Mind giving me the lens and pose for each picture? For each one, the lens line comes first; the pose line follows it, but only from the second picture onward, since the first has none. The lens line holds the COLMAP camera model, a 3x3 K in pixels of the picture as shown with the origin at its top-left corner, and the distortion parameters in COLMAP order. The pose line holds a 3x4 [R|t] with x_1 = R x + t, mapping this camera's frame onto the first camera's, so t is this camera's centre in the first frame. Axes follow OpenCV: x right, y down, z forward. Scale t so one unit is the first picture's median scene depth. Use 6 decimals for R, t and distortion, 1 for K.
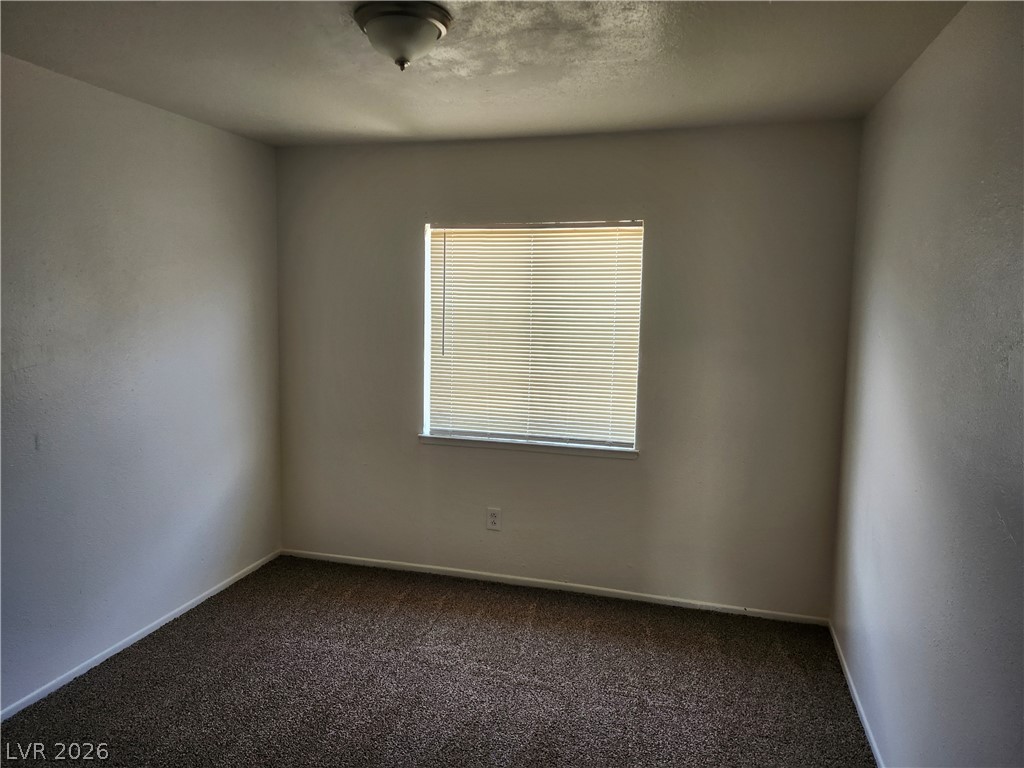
lens RADIAL K [[769.8, 0, 512.3], [0, 769.8, 405.9], [0, 0, 1]] dist [0.106460, 0.002071]
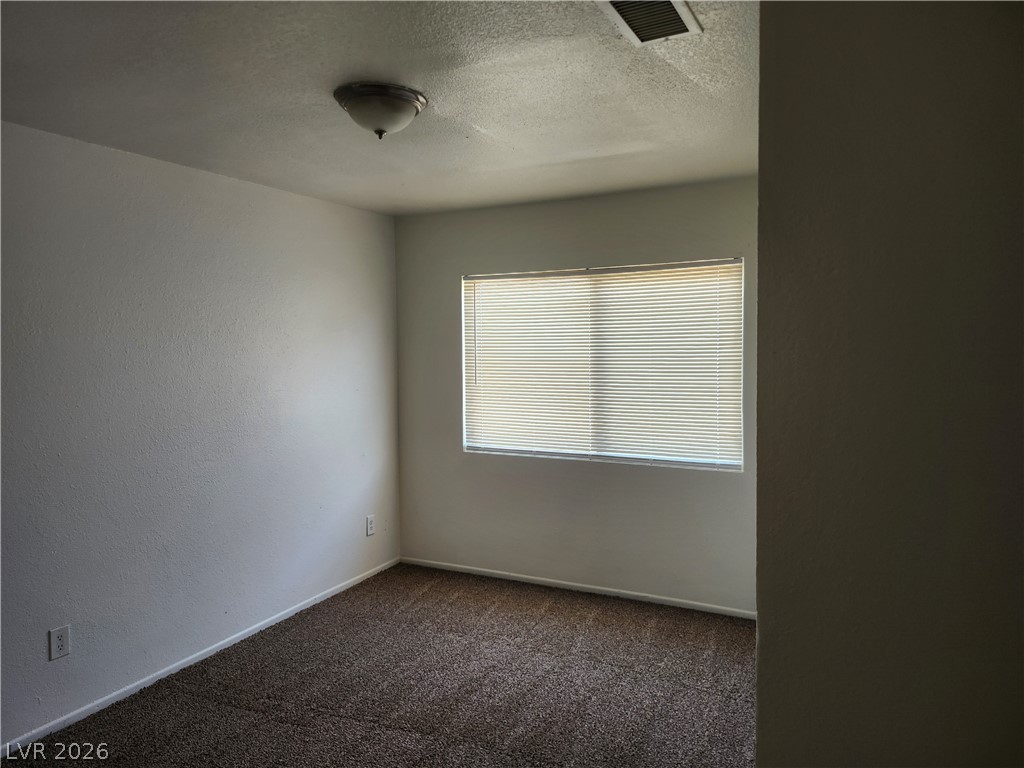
lens RADIAL K [[700.4, 0, 512.0], [0, 700.4, 384.0], [0, 0, 1]] dist [0.054308, -0.094703]
pose [[0.984773, -0.020417, -0.172640, 0.157368], [0.008556, 0.997568, -0.069173, 0.008501], [0.173632, 0.066643, 0.982553, -0.046166]]
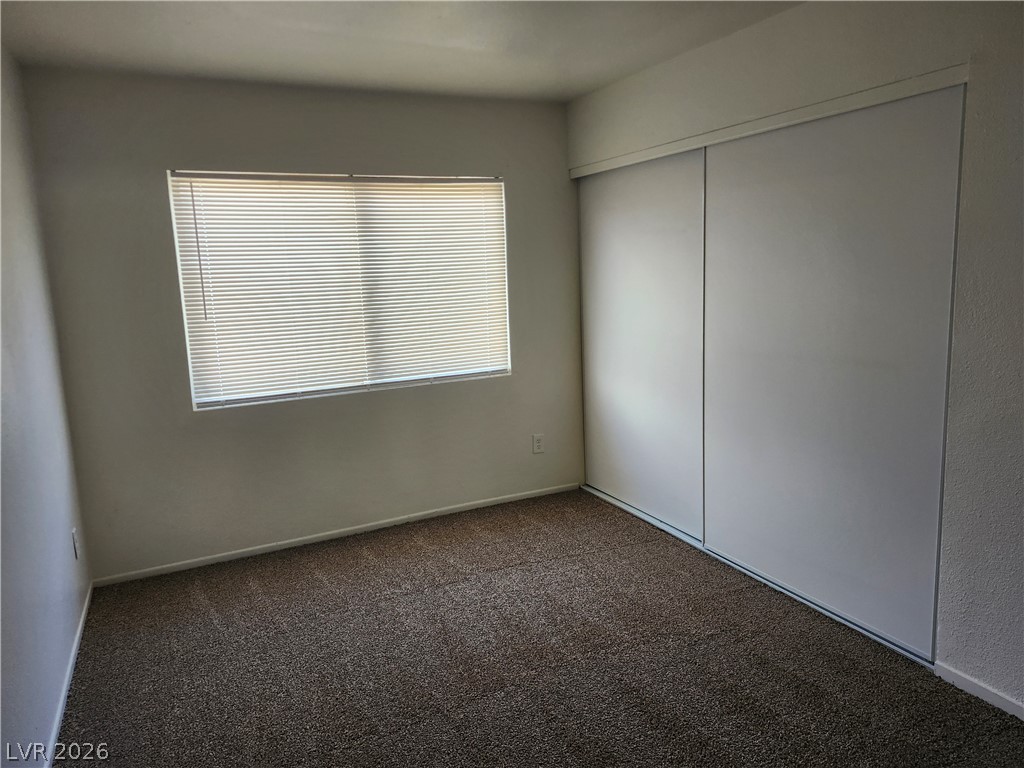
lens RADIAL K [[717.9, 0, 512.0], [0, 717.9, 384.0], [0, 0, 1]] dist [0.091042, -0.101803]
pose [[0.723611, -0.165404, 0.670096, -0.433159], [0.136693, 0.985974, 0.095764, -0.026113], [-0.676537, 0.022302, 0.736071, 0.147551]]
